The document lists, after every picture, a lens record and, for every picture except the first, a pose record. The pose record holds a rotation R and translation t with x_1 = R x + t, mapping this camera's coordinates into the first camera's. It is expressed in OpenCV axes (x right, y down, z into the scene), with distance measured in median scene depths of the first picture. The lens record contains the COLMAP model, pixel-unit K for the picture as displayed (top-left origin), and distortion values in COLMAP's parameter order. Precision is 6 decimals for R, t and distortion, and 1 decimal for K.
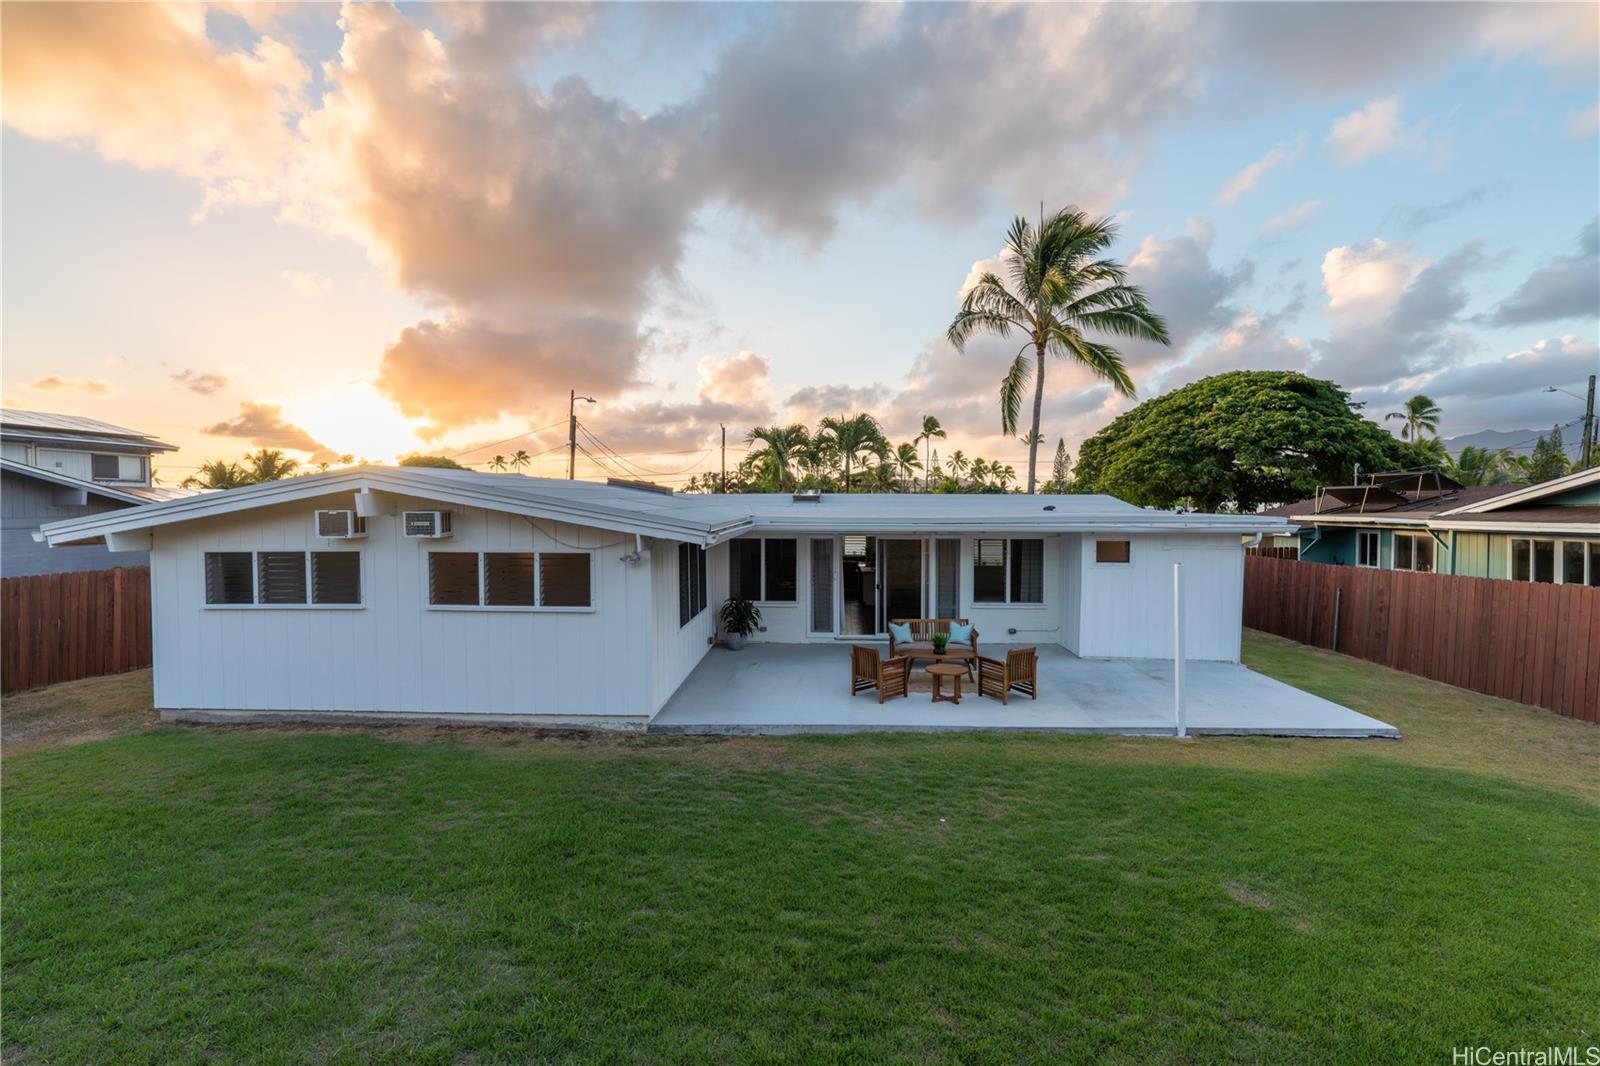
lens RADIAL K [[723.6, 0, 800.0], [0, 723.6, 533.0], [0, 0, 1]] dist [-0.004609, 0.000284]
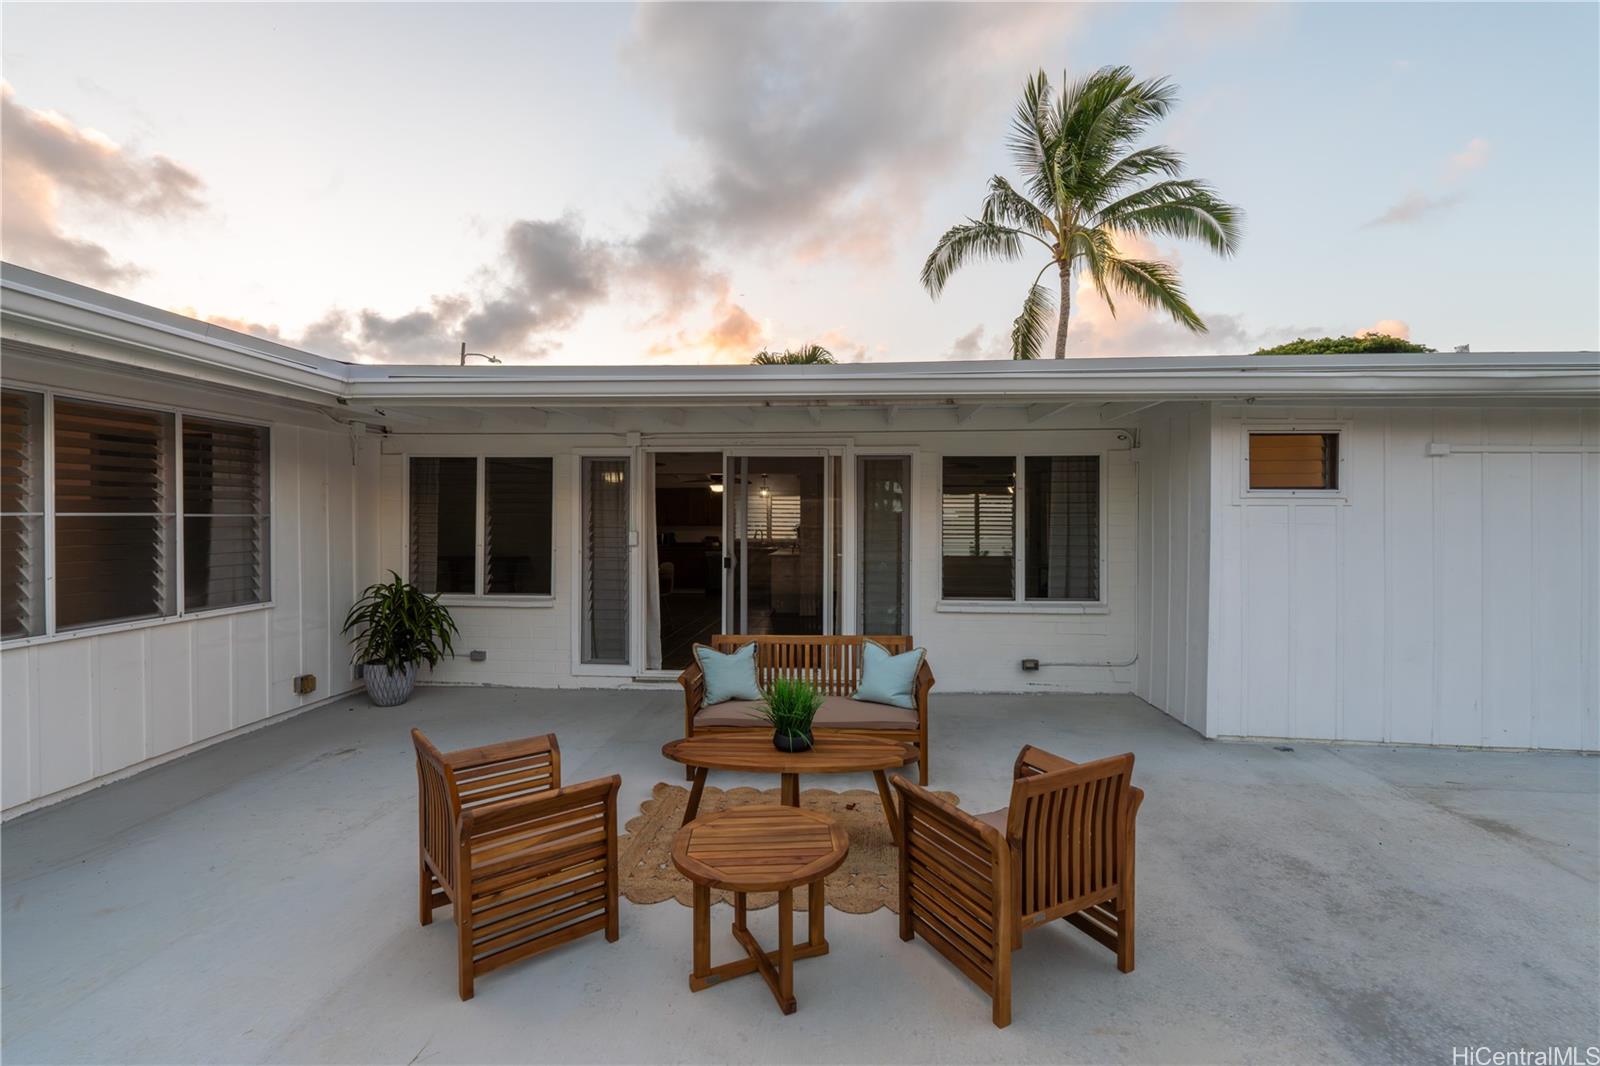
lens RADIAL K [[723.6, 0, 800.0], [0, 723.6, 533.0], [0, 0, 1]] dist [-0.004609, 0.000284]
pose [[0.999844, 0.003282, -0.017374, 0.220337], [-0.003719, 0.999675, -0.025215, 0.091677], [0.017286, 0.025276, 0.999531, 0.758465]]
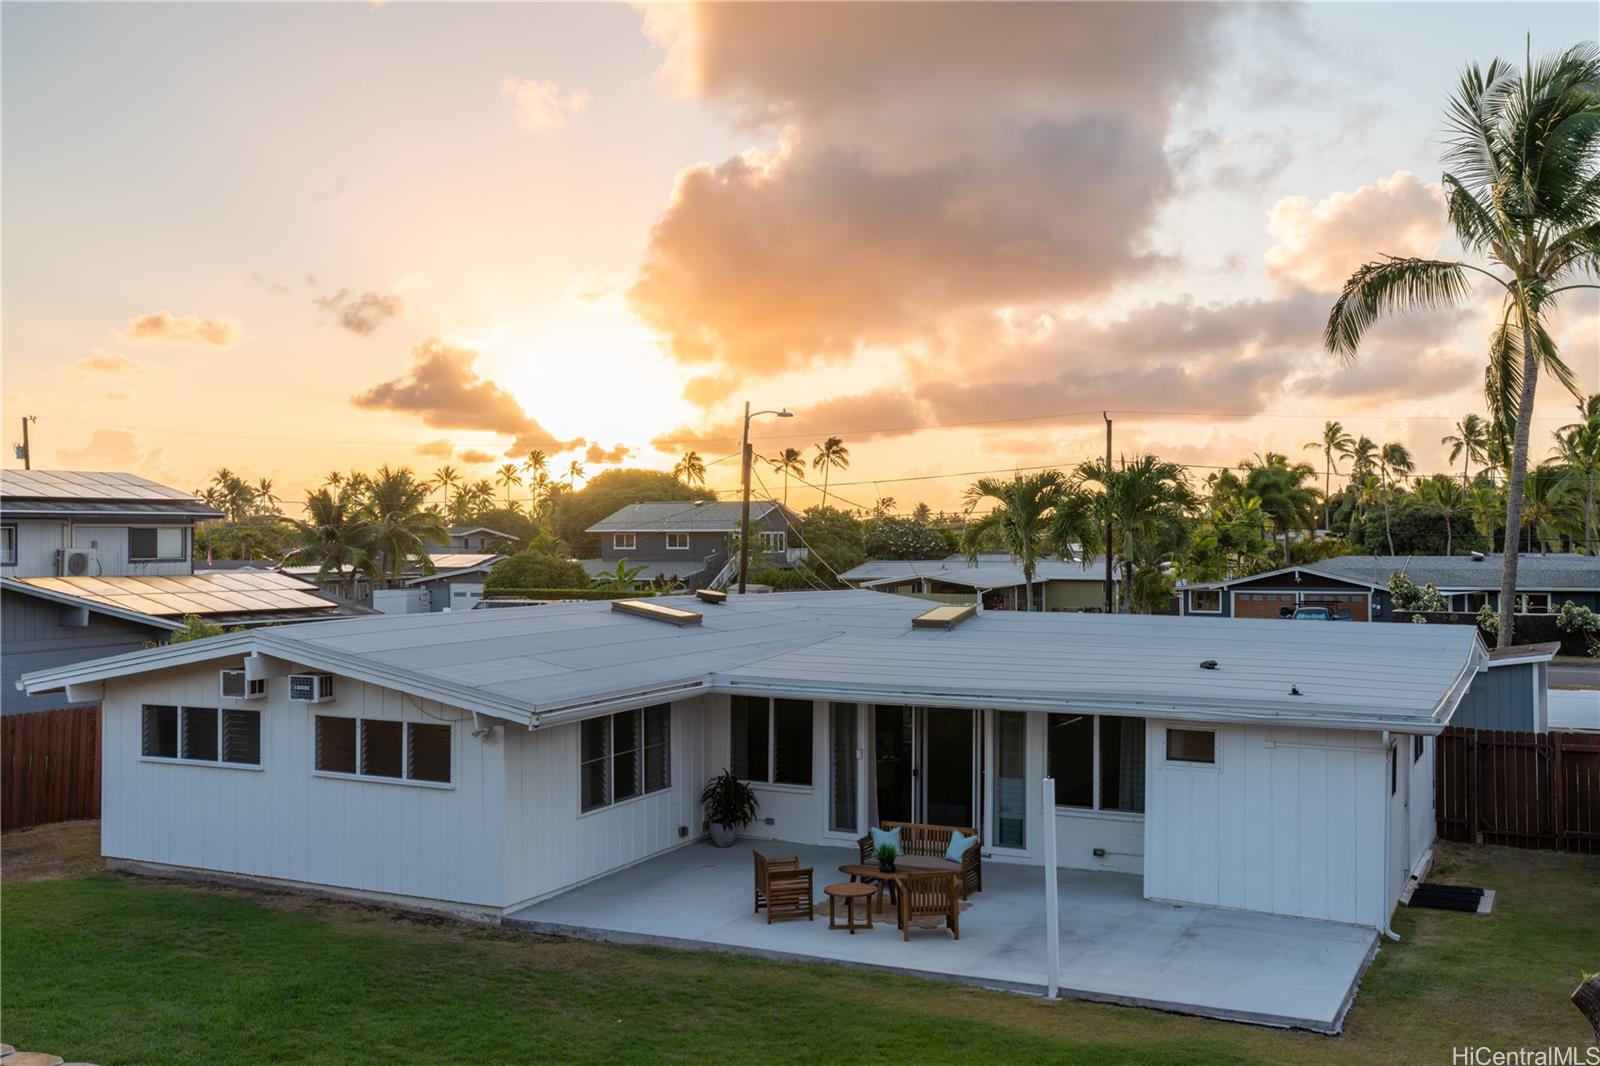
lens RADIAL K [[1579.4, 0, 800.0], [0, 1579.4, 533.0], [0, 0, 1]] dist [0.020120, -0.020253]
pose [[0.915942, 0.001700, -0.401307, 0.850602], [-0.017005, 0.999257, -0.034579, -0.142047], [0.400950, 0.038497, 0.915291, -0.628576]]
